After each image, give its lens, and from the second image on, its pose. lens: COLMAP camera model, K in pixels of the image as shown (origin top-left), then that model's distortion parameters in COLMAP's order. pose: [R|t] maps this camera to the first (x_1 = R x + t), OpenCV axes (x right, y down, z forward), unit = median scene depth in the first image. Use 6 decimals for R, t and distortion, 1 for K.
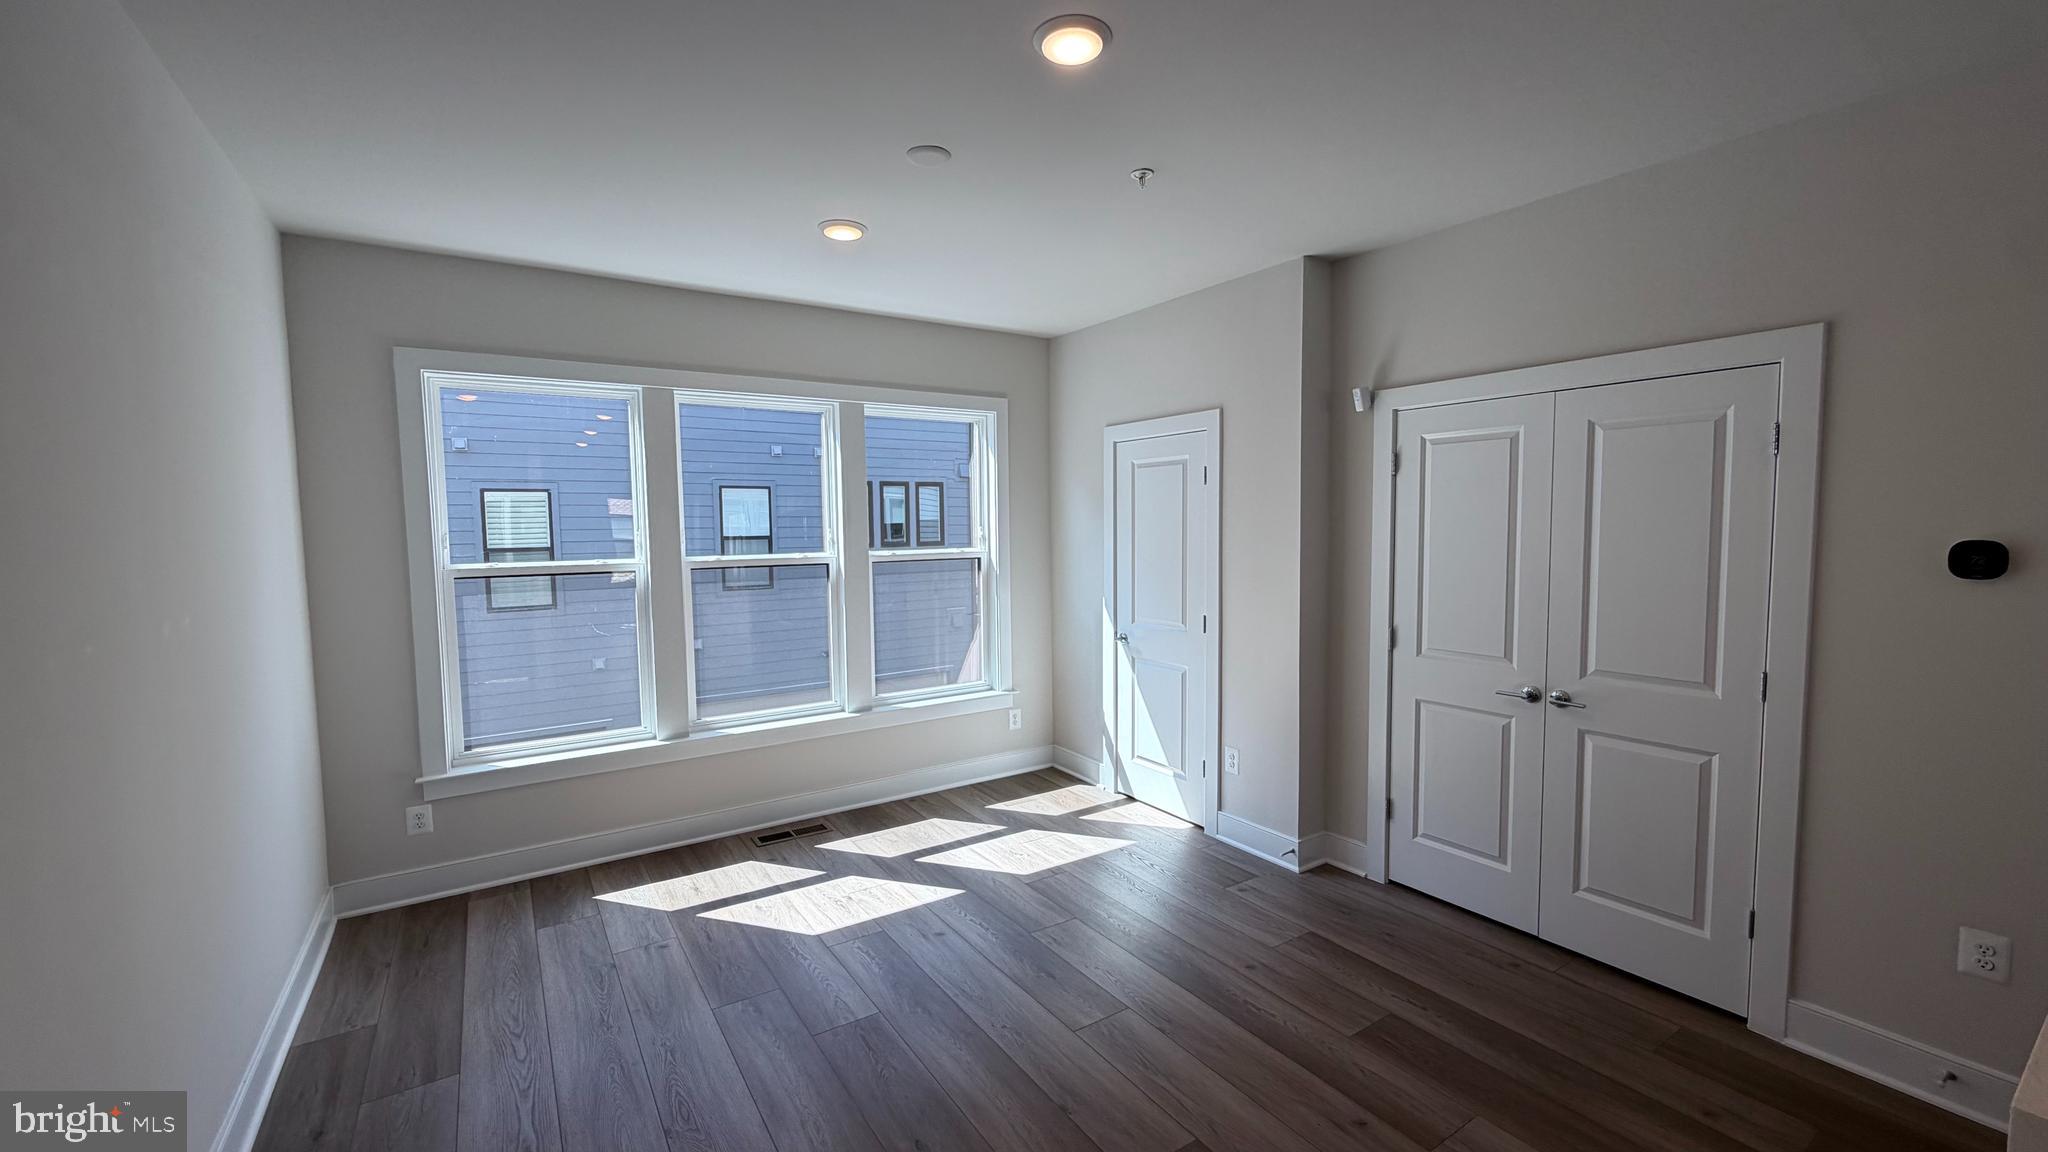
lens RADIAL K [[813.4, 0, 1016.4], [0, 813.4, 577.9], [0, 0, 1]] dist [-0.000316, -0.000002]
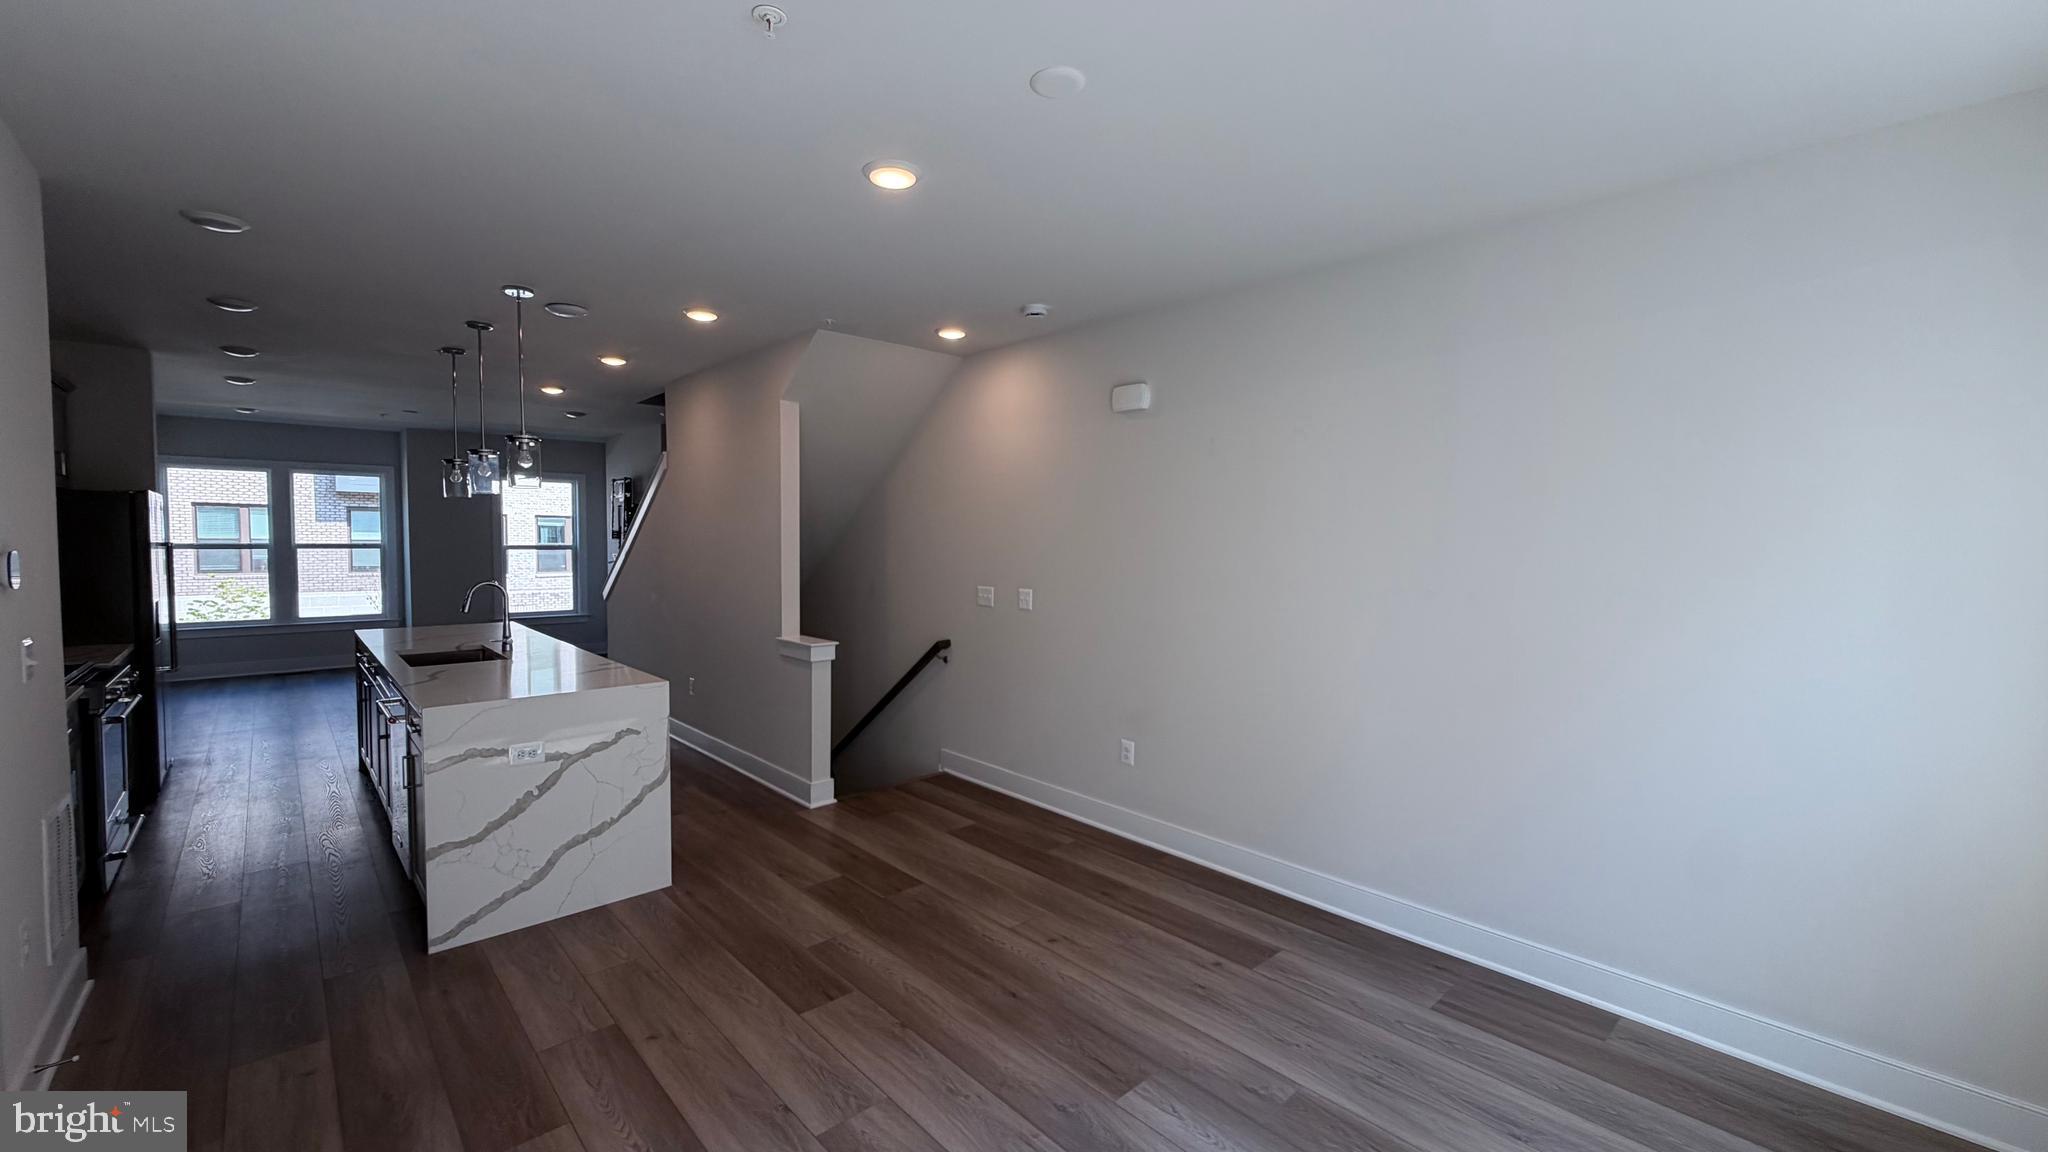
lens RADIAL K [[813.4, 0, 1016.4], [0, 813.4, 577.9], [0, 0, 1]] dist [-0.000316, -0.000002]
pose [[-0.986641, 0.008949, -0.162664, 0.050953], [-0.010074, 0.993228, 0.115746, -0.083072], [0.162598, 0.115839, -0.979869, 1.289369]]
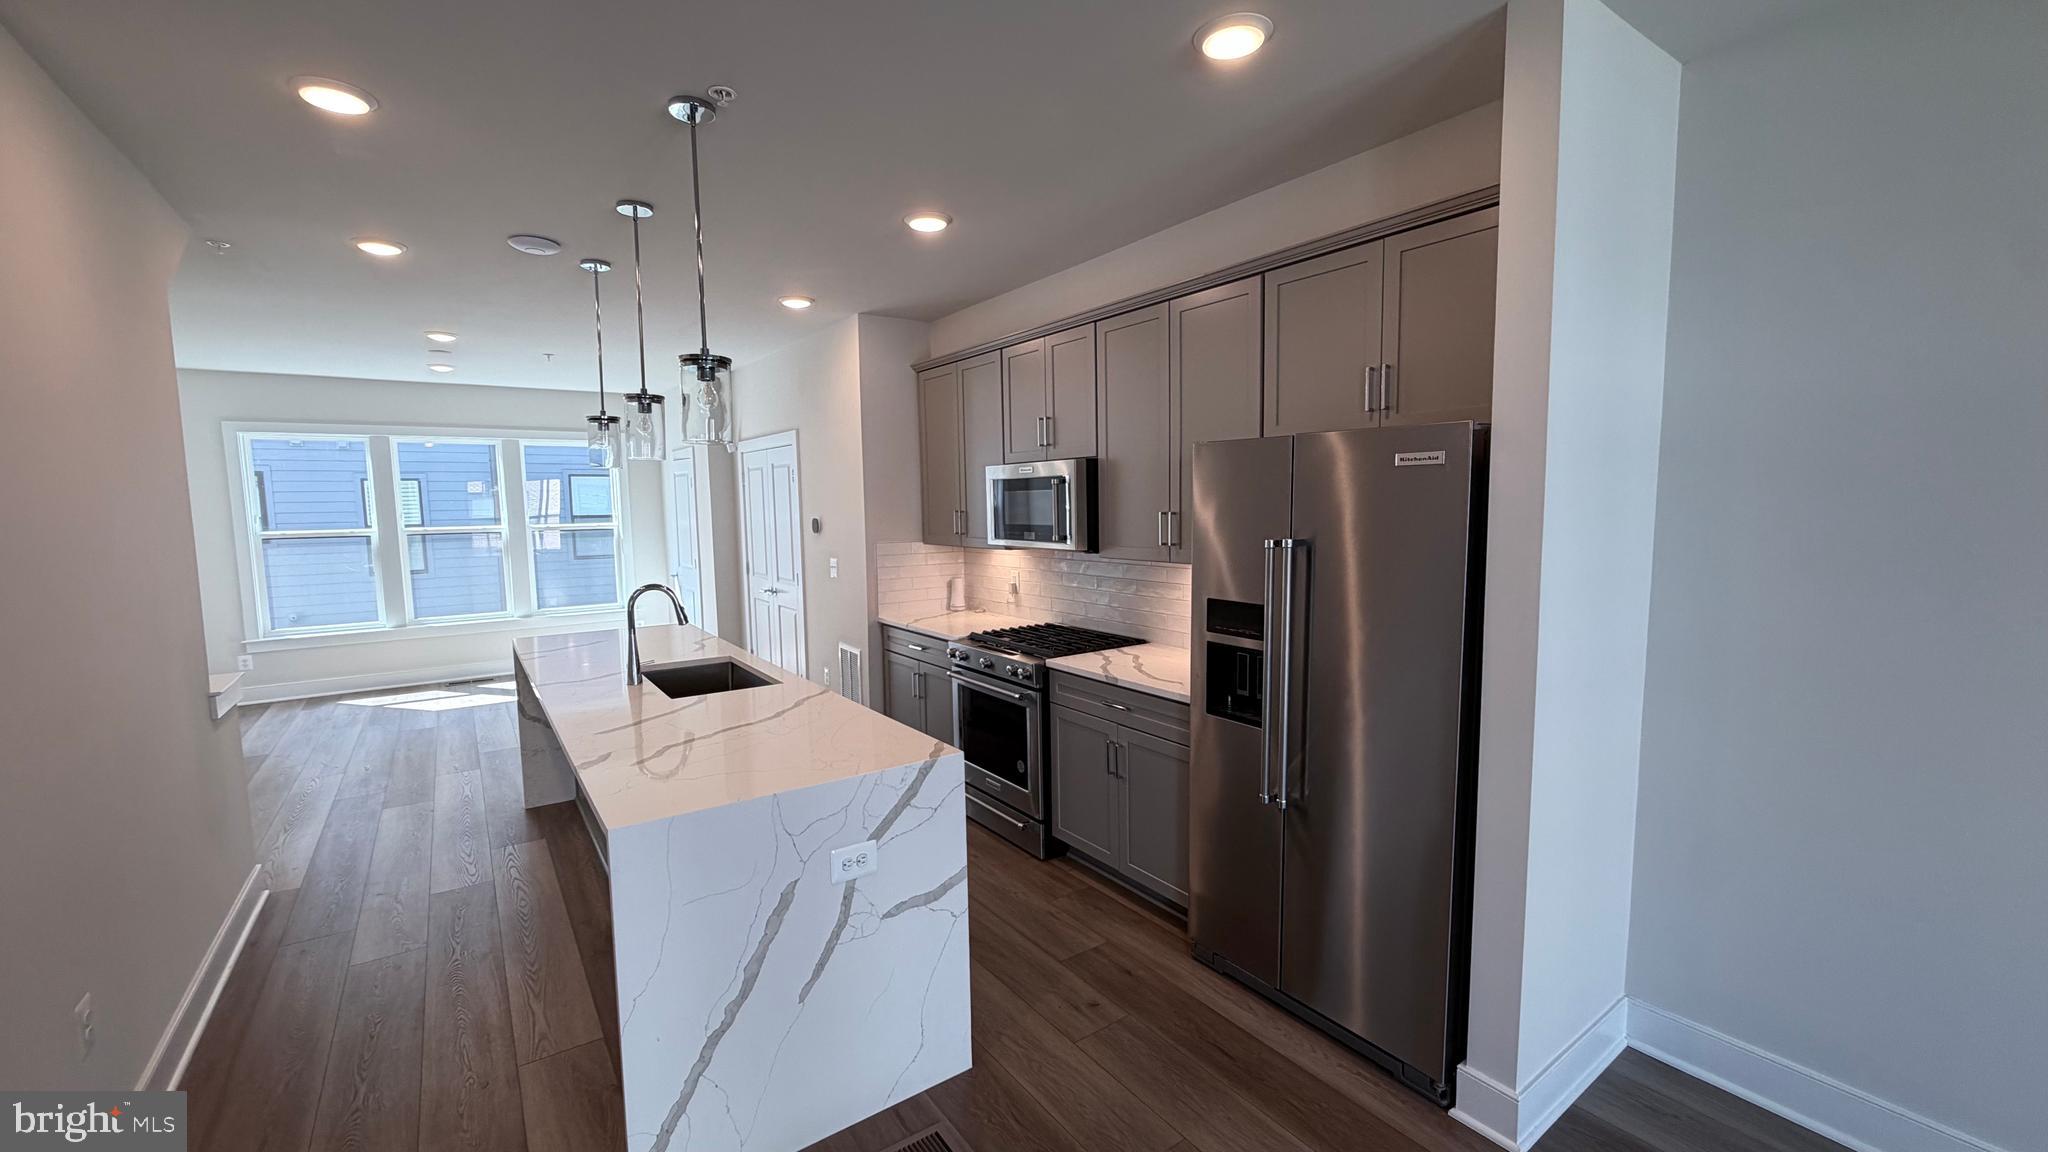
lens RADIAL K [[813.4, 0, 1016.4], [0, 813.4, 577.9], [0, 0, 1]] dist [-0.000316, -0.000002]
pose [[0.999547, -0.004620, 0.029748, 1.014460], [0.003764, 0.999578, 0.028789, 0.042346], [-0.029869, -0.028664, 0.999143, -0.957367]]
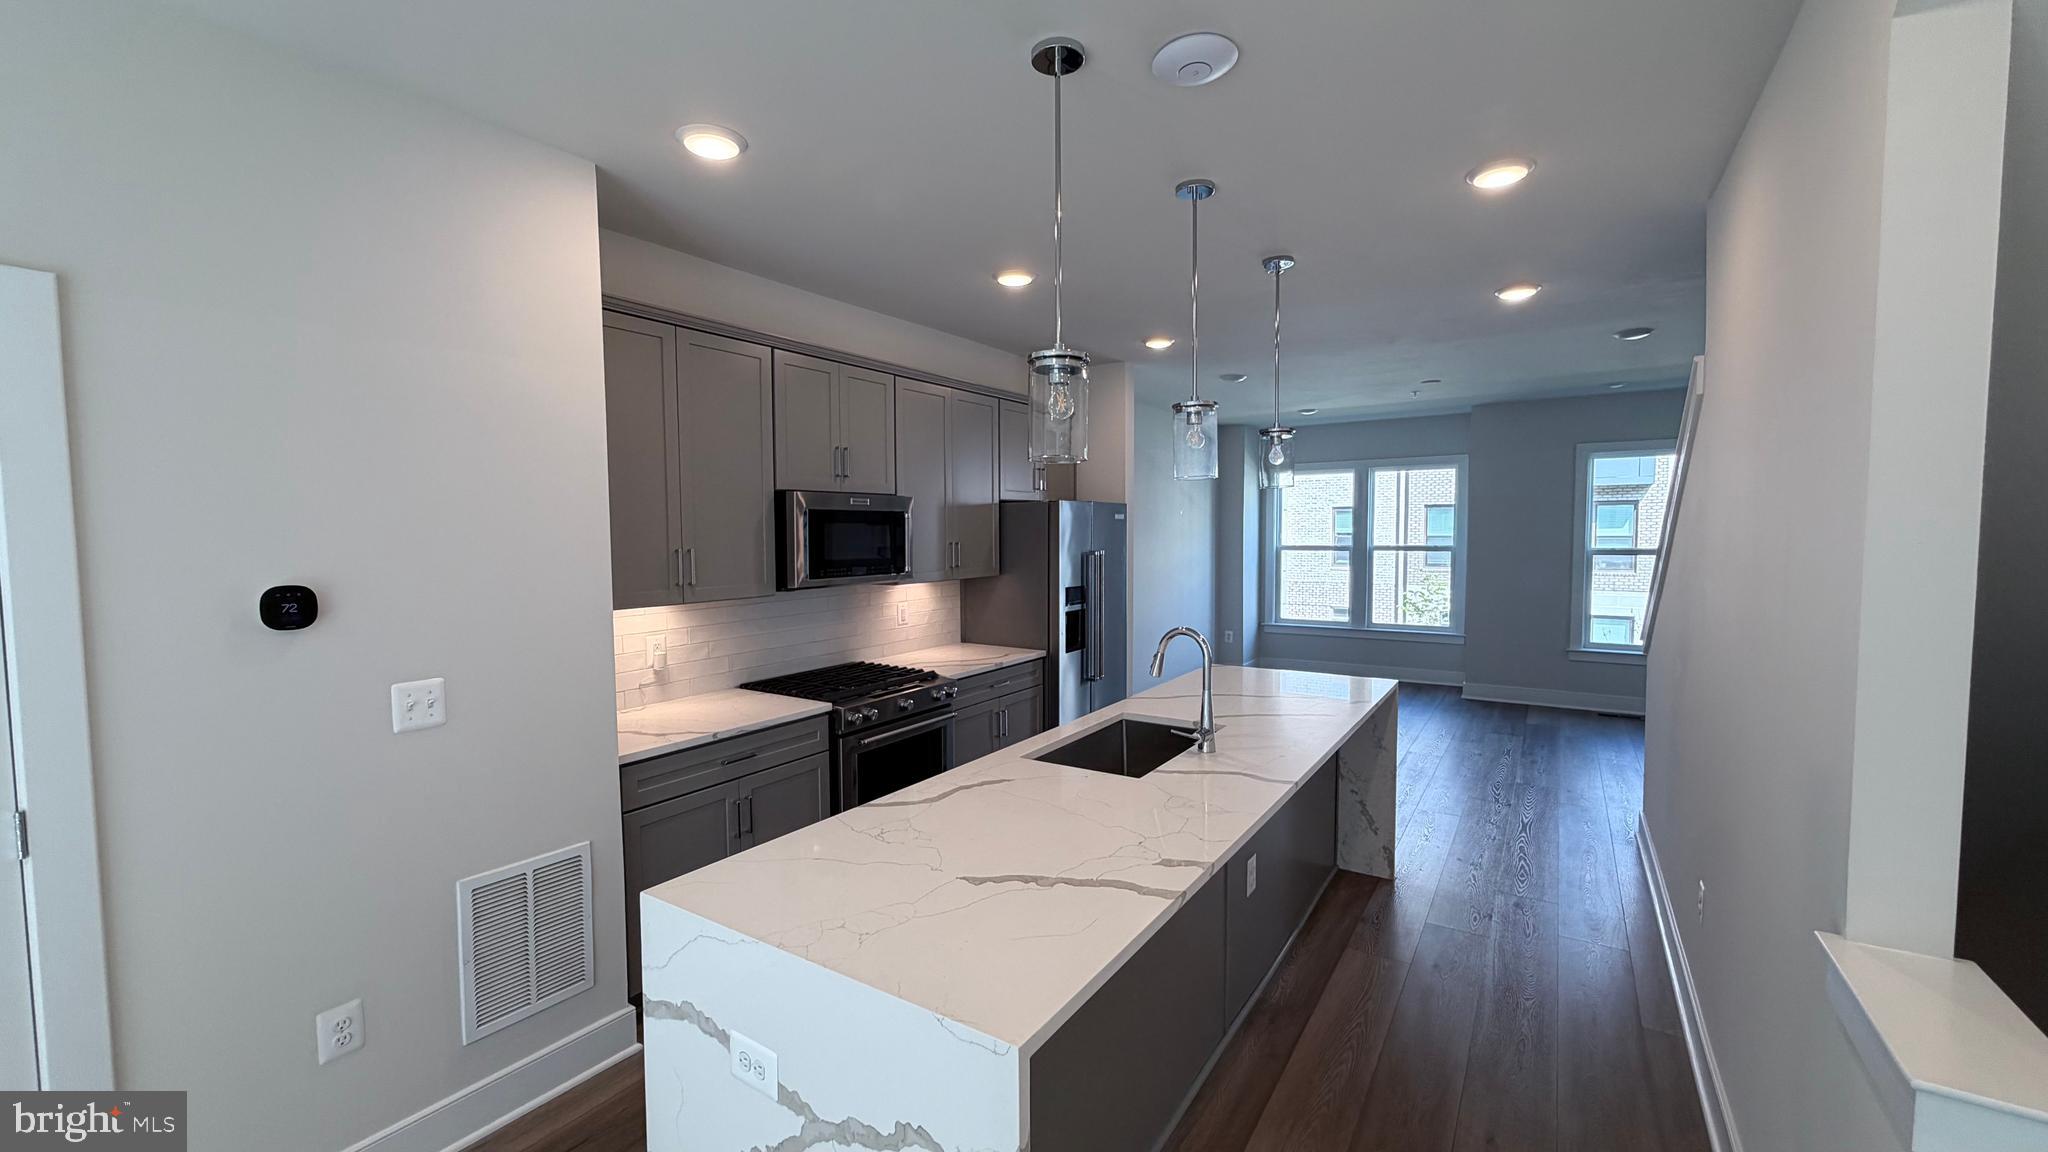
lens RADIAL K [[813.4, 0, 1016.4], [0, 813.4, 577.9], [0, 0, 1]] dist [-0.000316, -0.000002]
pose [[-0.392453, -0.039726, 0.918914, 0.035752], [0.073675, 0.994499, 0.074459, -0.035898], [-0.916816, 0.096923, -0.387368, 0.355855]]
